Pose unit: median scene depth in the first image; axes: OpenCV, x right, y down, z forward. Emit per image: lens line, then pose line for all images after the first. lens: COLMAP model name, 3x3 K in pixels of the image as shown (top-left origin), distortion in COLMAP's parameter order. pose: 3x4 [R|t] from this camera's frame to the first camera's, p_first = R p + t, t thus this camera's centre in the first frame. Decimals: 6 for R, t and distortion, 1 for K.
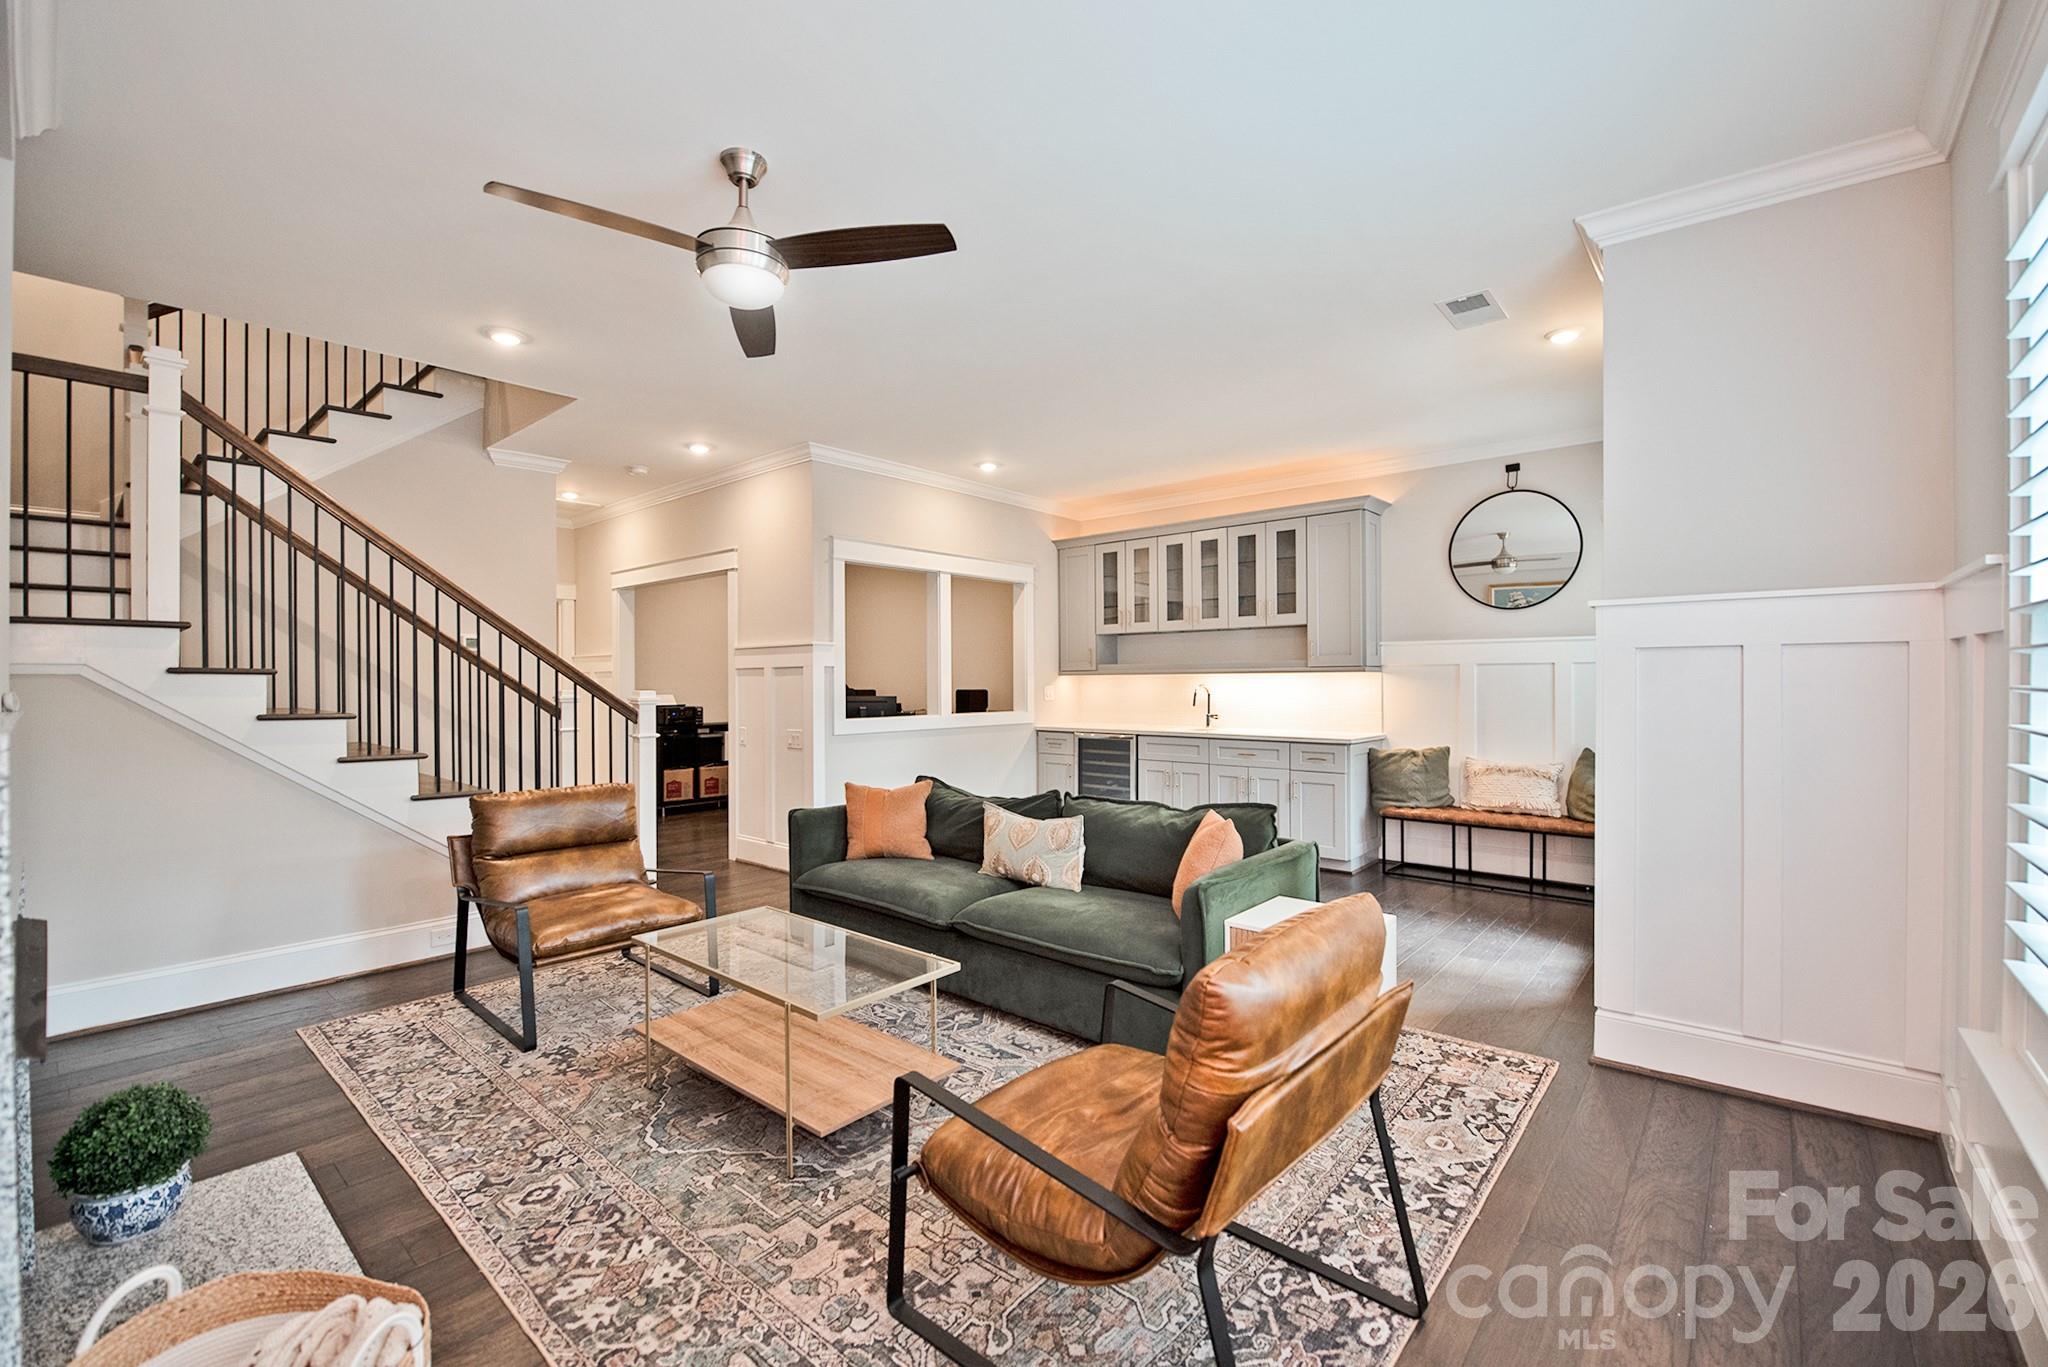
lens RADIAL K [[869.3, 0, 1040.9], [0, 869.3, 684.4], [0, 0, 1]] dist [-0.016398, -0.000846]
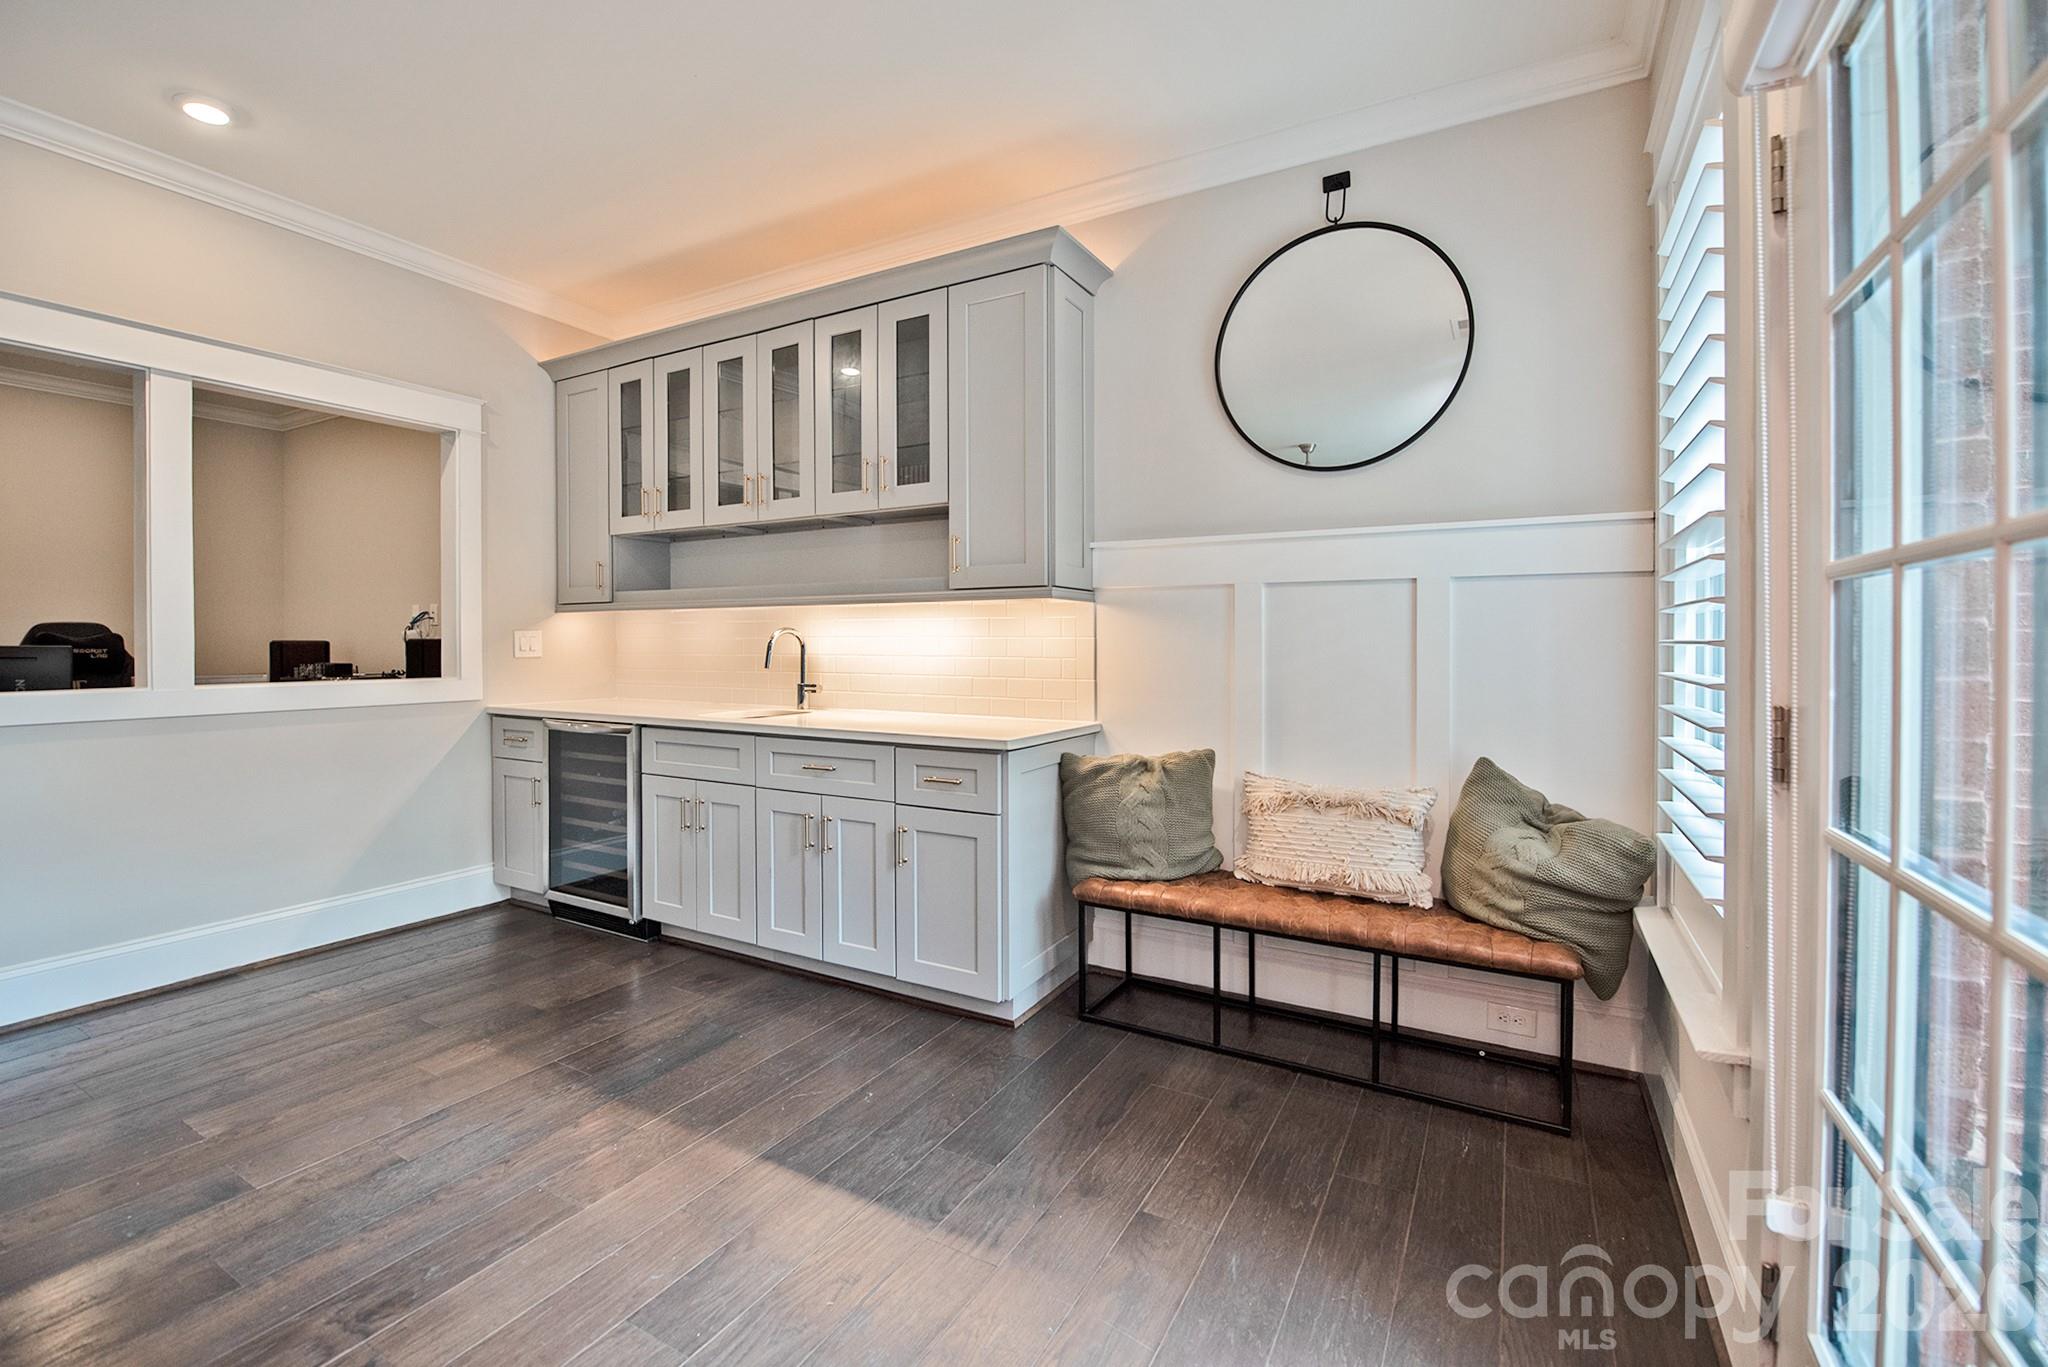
lens RADIAL K [[869.3, 0, 1036.6], [0, 869.3, 647.4], [0, 0, 1]] dist [-0.016398, -0.000846]
pose [[0.977876, 0.004158, 0.209145, 0.263841], [-0.004465, 0.999990, 0.000994, 0.013159], [-0.209139, -0.001905, 0.977884, 0.526617]]
